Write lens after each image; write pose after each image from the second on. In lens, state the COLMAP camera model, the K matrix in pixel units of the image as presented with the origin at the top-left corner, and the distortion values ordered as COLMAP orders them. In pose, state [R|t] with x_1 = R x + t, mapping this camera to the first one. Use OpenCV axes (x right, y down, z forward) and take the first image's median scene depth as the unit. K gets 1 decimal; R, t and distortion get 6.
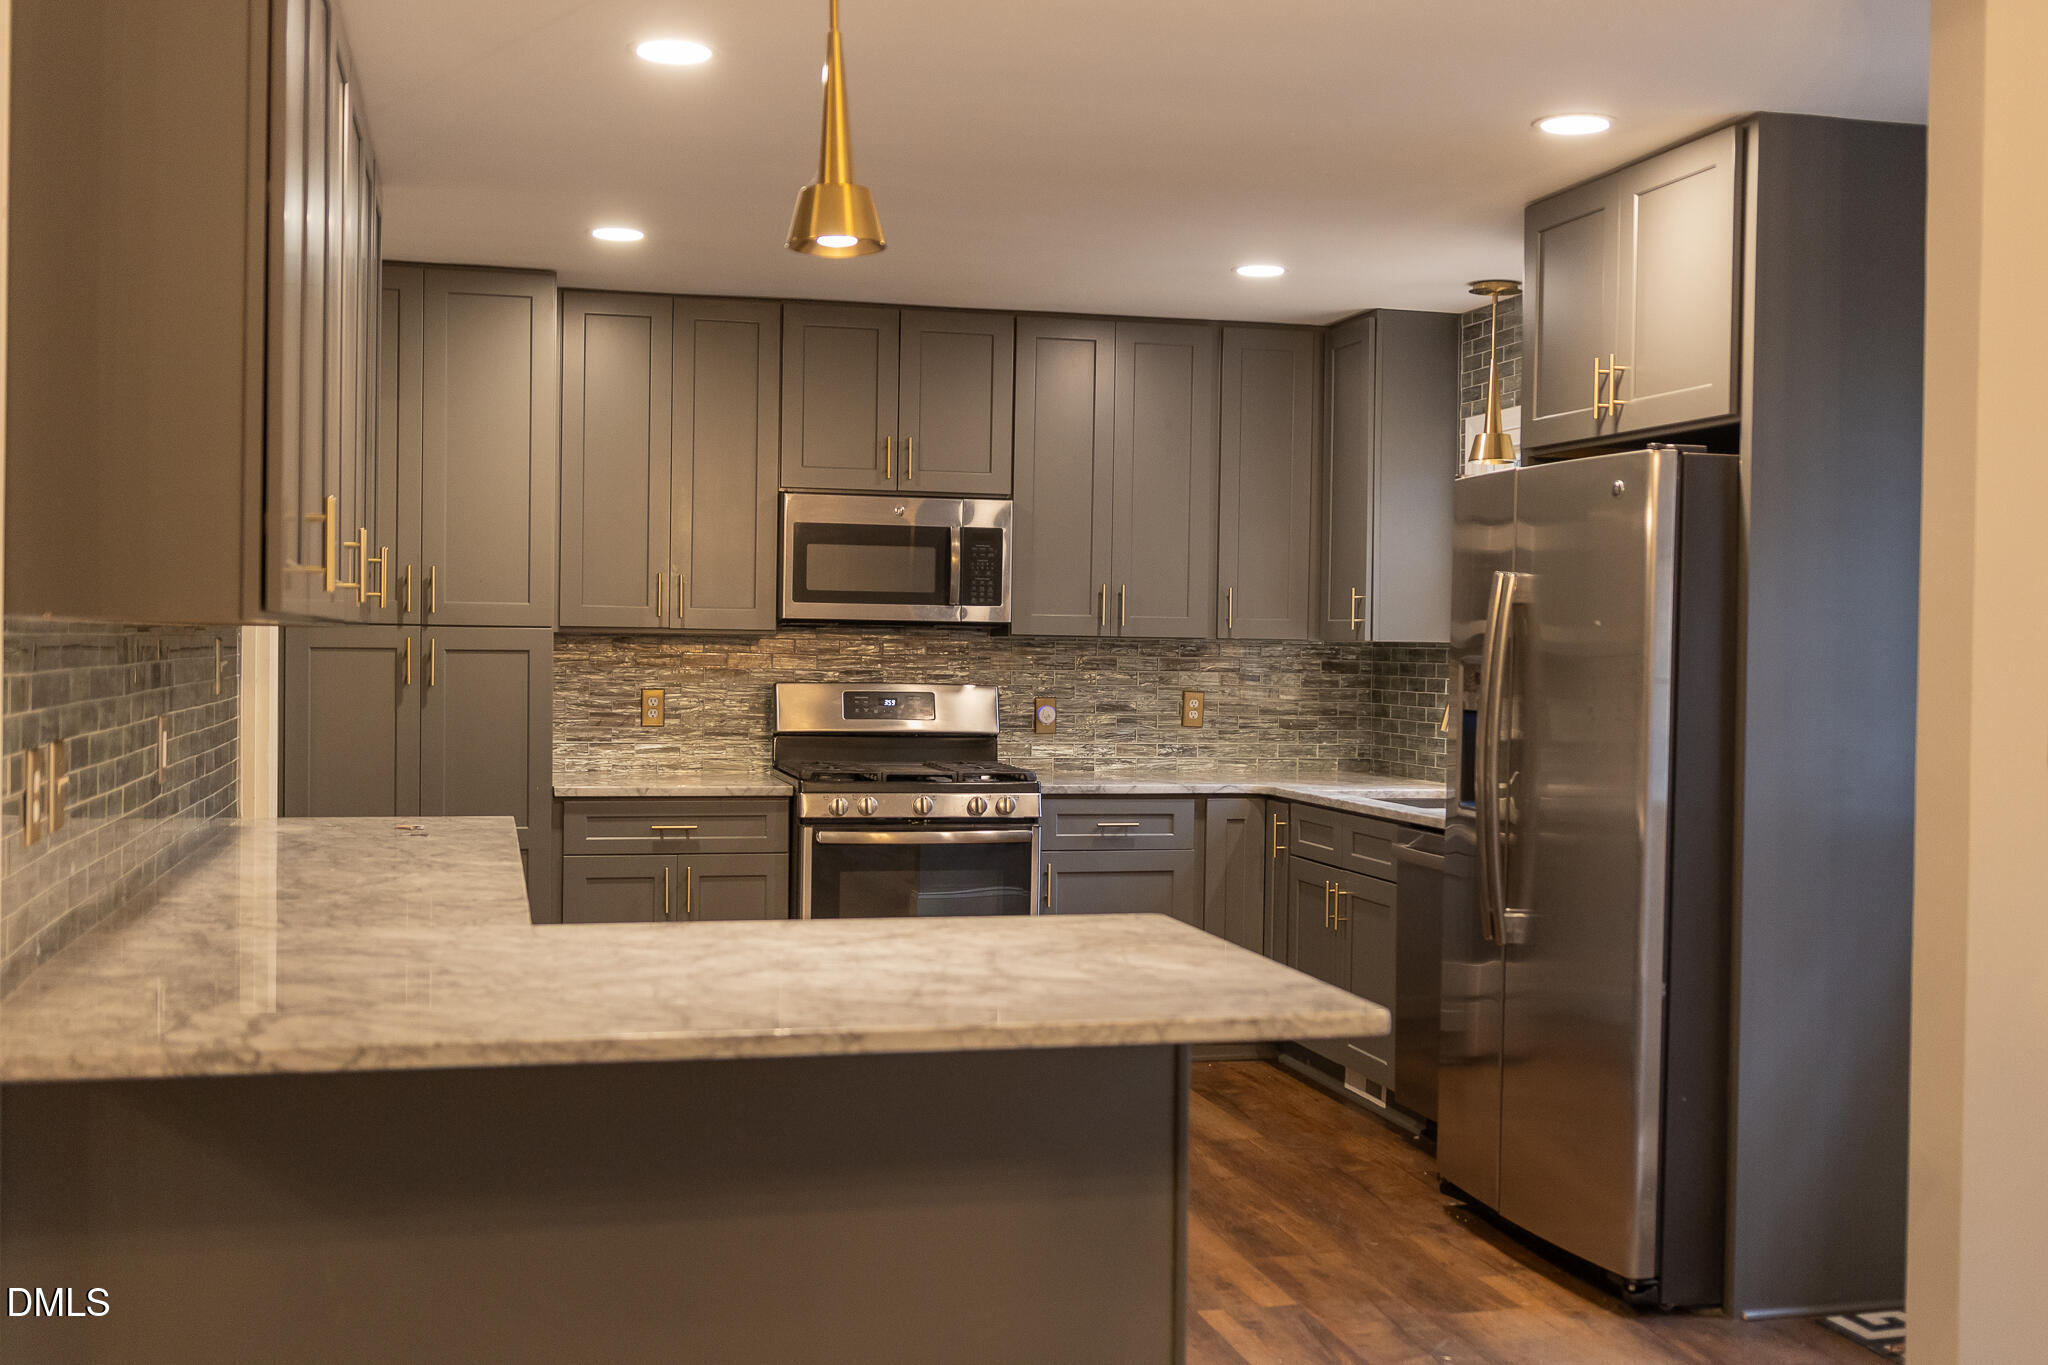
lens RADIAL K [[2166.0, 0, 1024.4], [0, 2166.0, 678.2], [0, 0, 1]] dist [-0.005255, 0.000000]
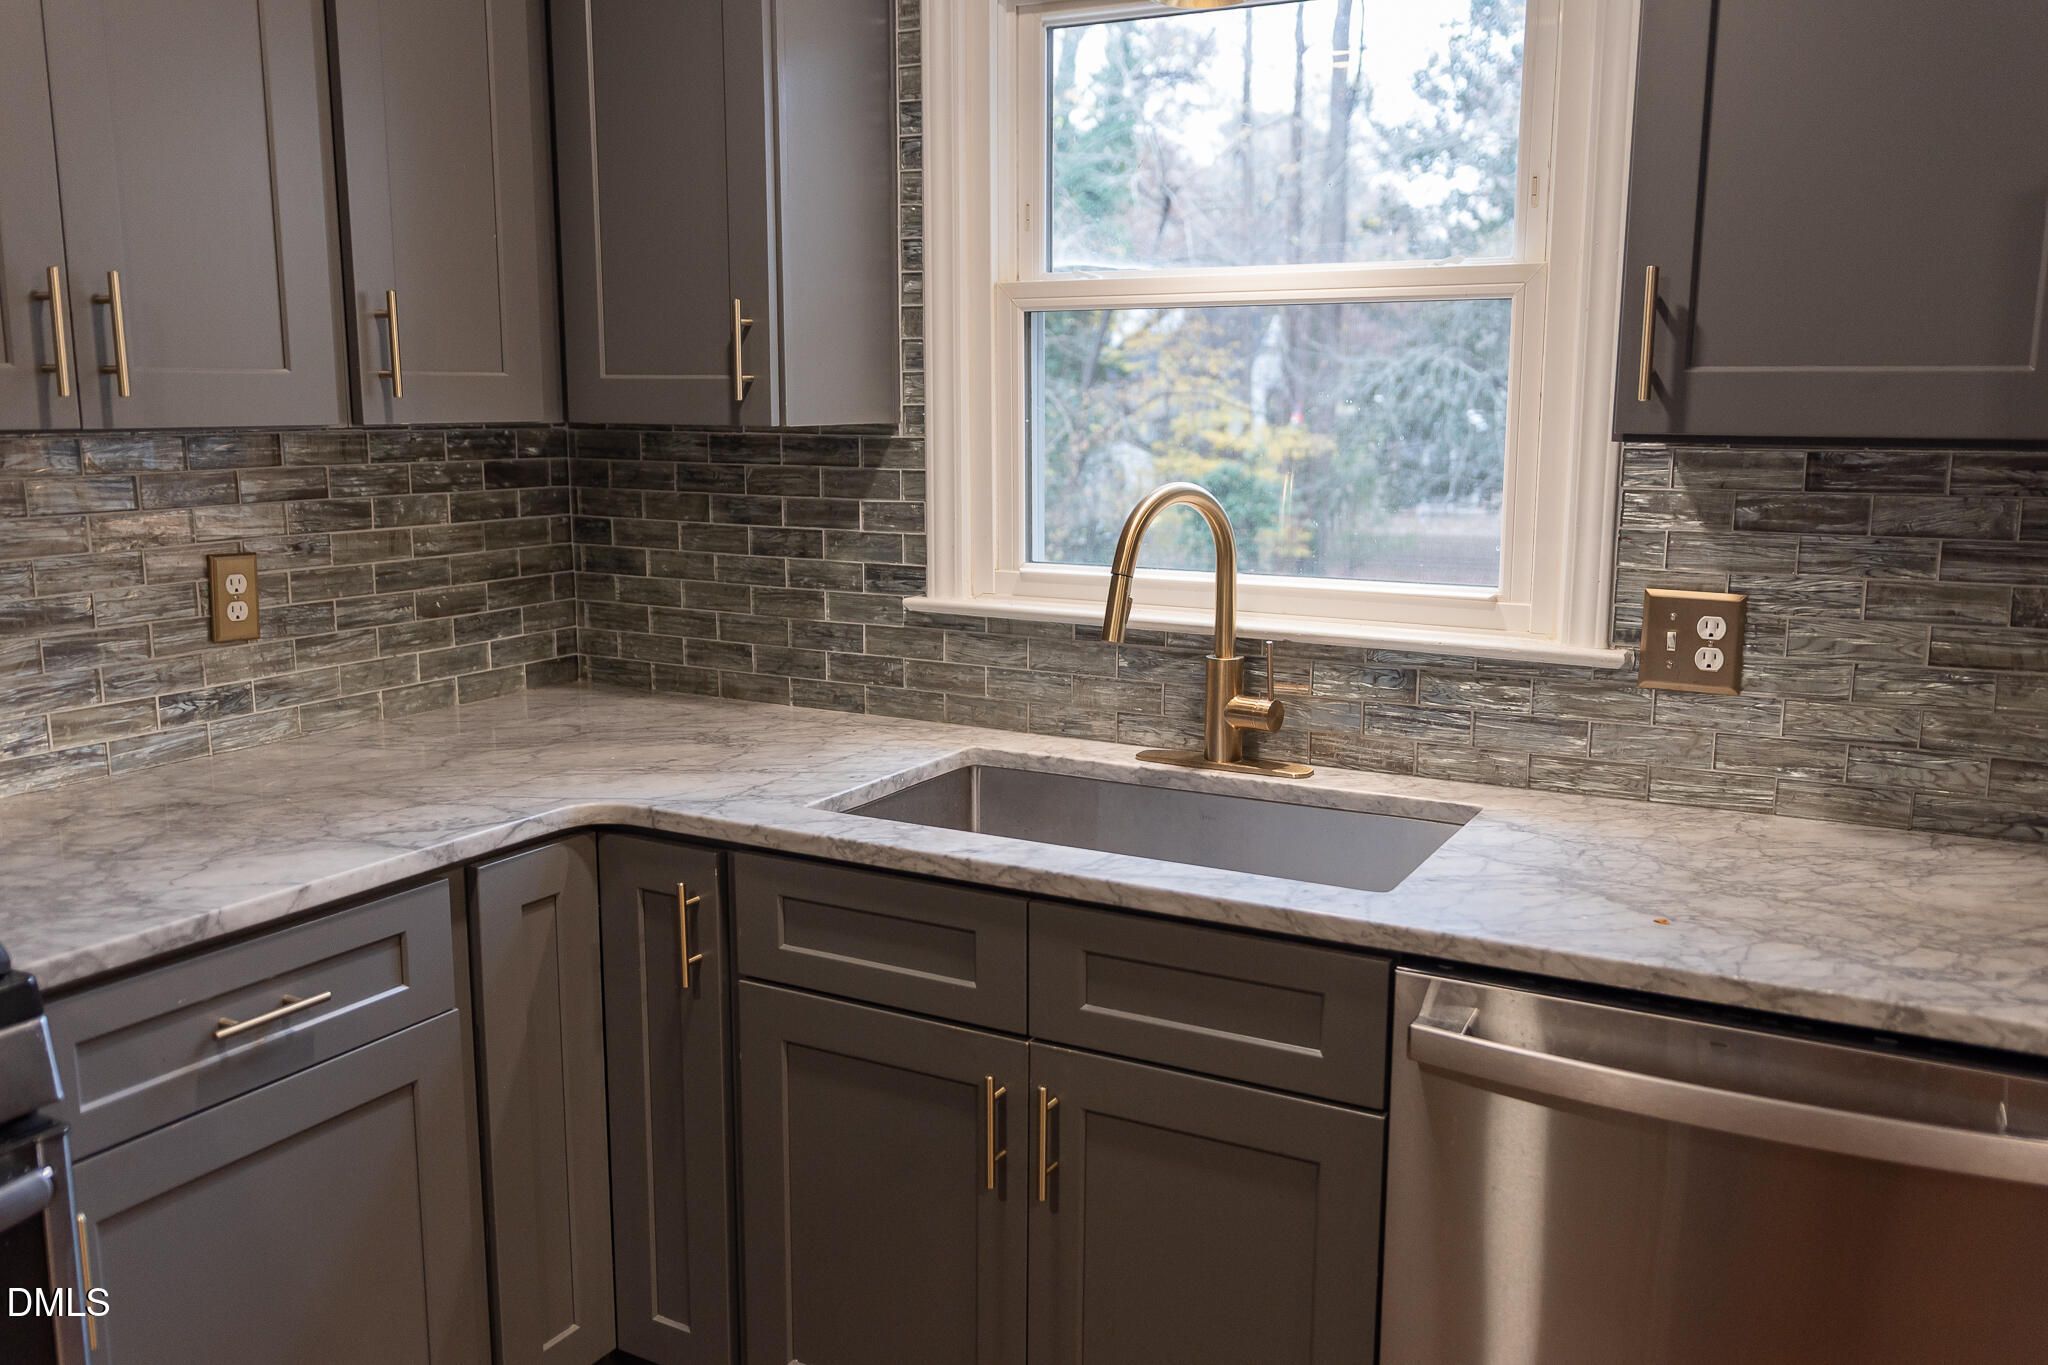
lens RADIAL K [[1689.8, 0, 1028.1], [0, 1689.8, 682.3], [0, 0, 1]] dist [0.006296, 0.001998]
pose [[0.679494, -0.137622, 0.720658, -0.052125], [0.016977, 0.984936, 0.172084, -0.022264], [-0.733484, -0.104696, 0.671595, 0.677119]]
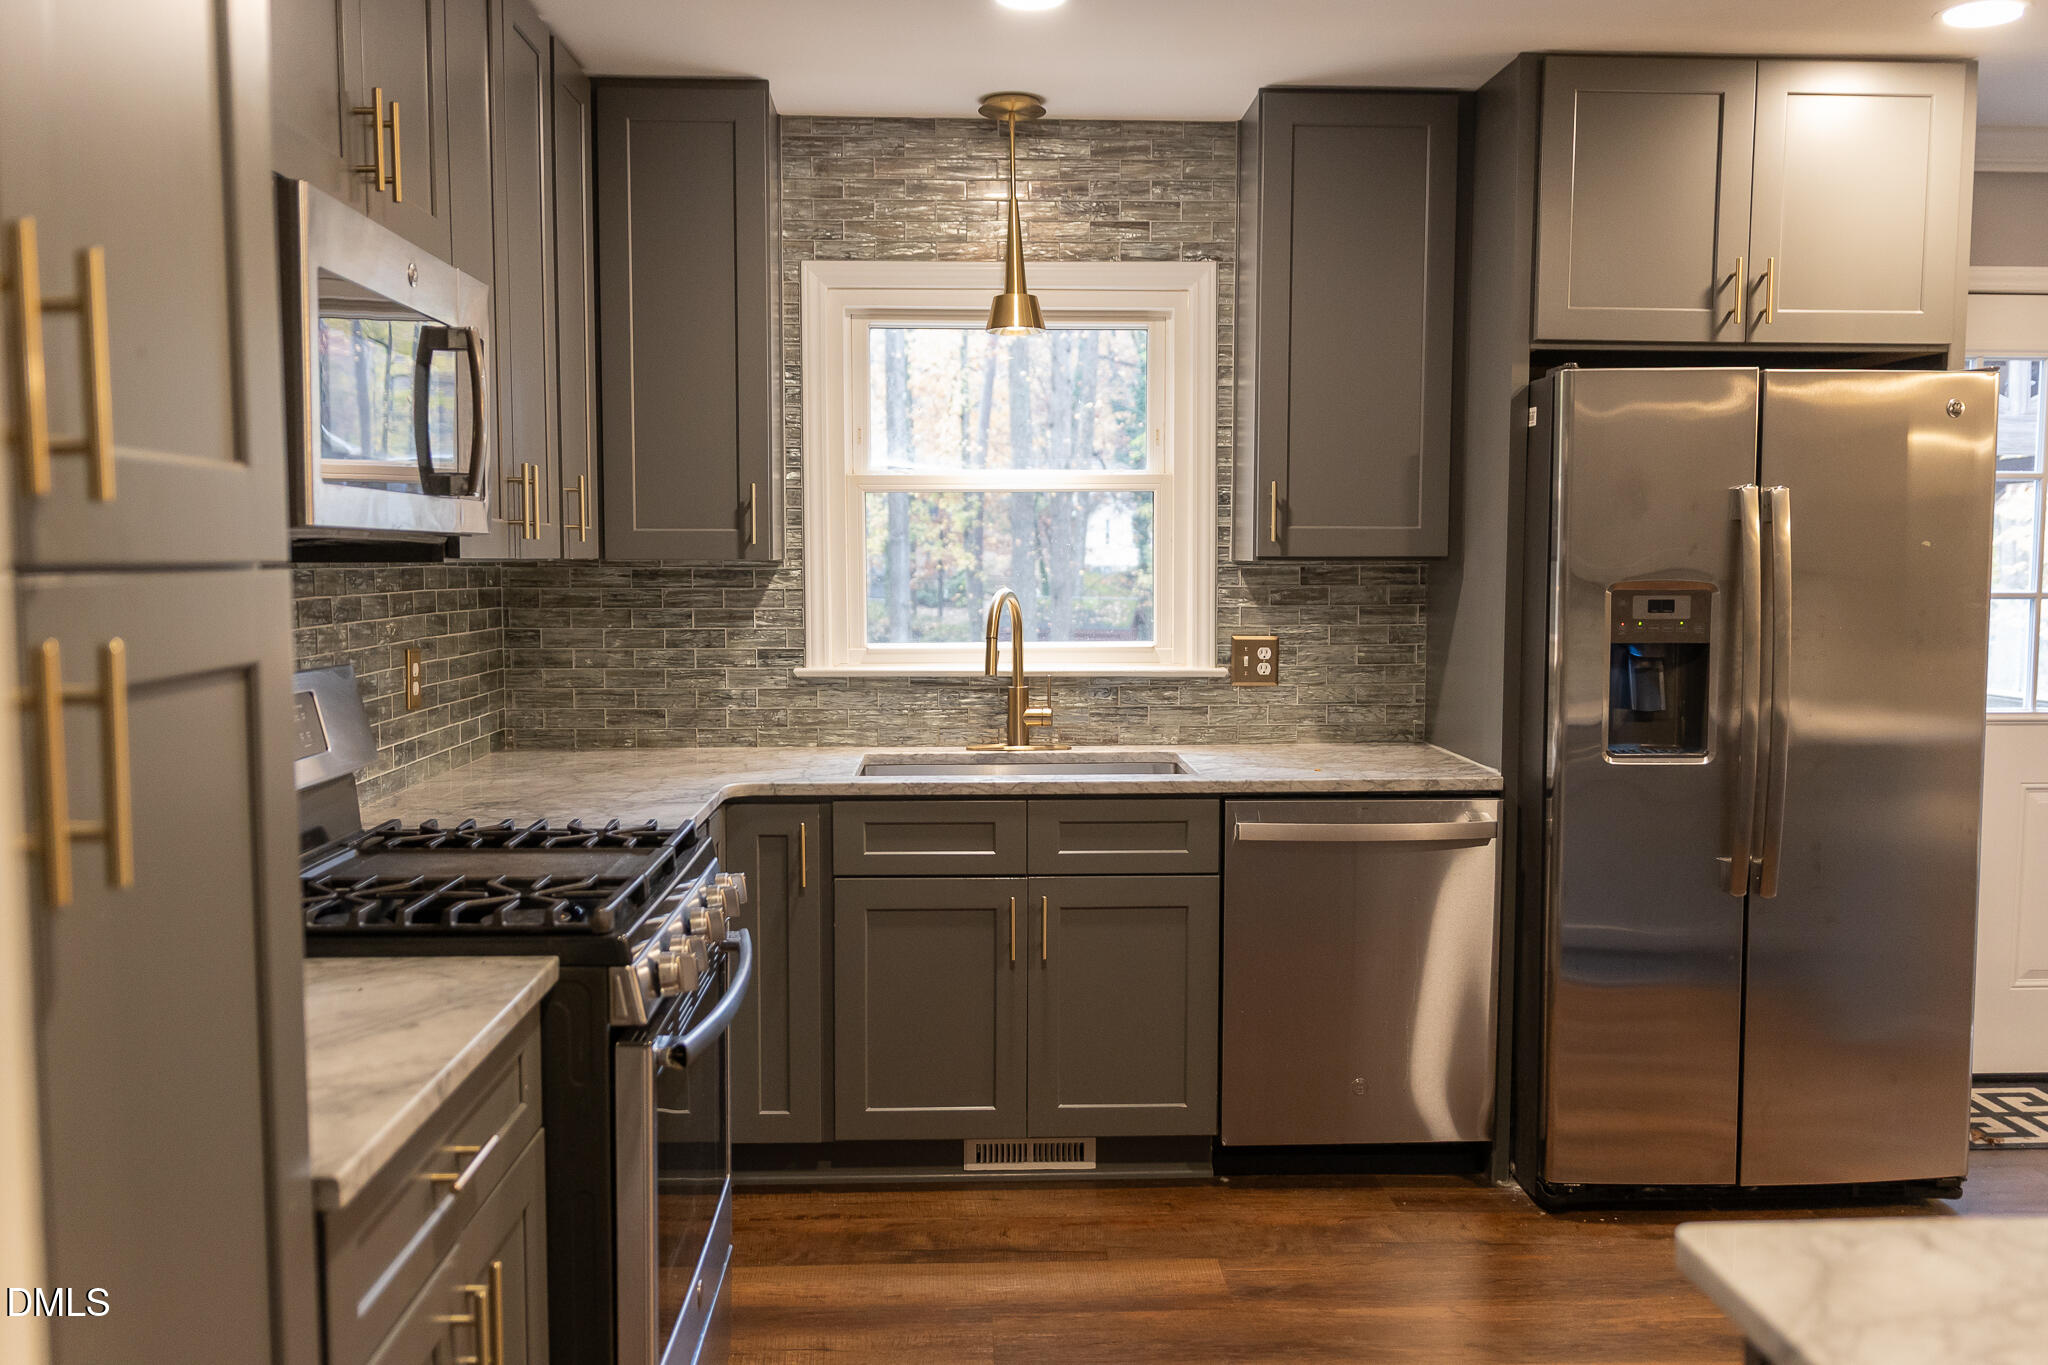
lens RADIAL K [[1689.8, 0, 1024.5], [0, 1689.8, 688.9], [0, 0, 1]] dist [0.006296, 0.001998]
pose [[0.205357, -0.093825, 0.974179, -0.337815], [0.017145, 0.995586, 0.092272, -0.022866], [-0.978537, -0.002246, 0.206060, 0.743776]]
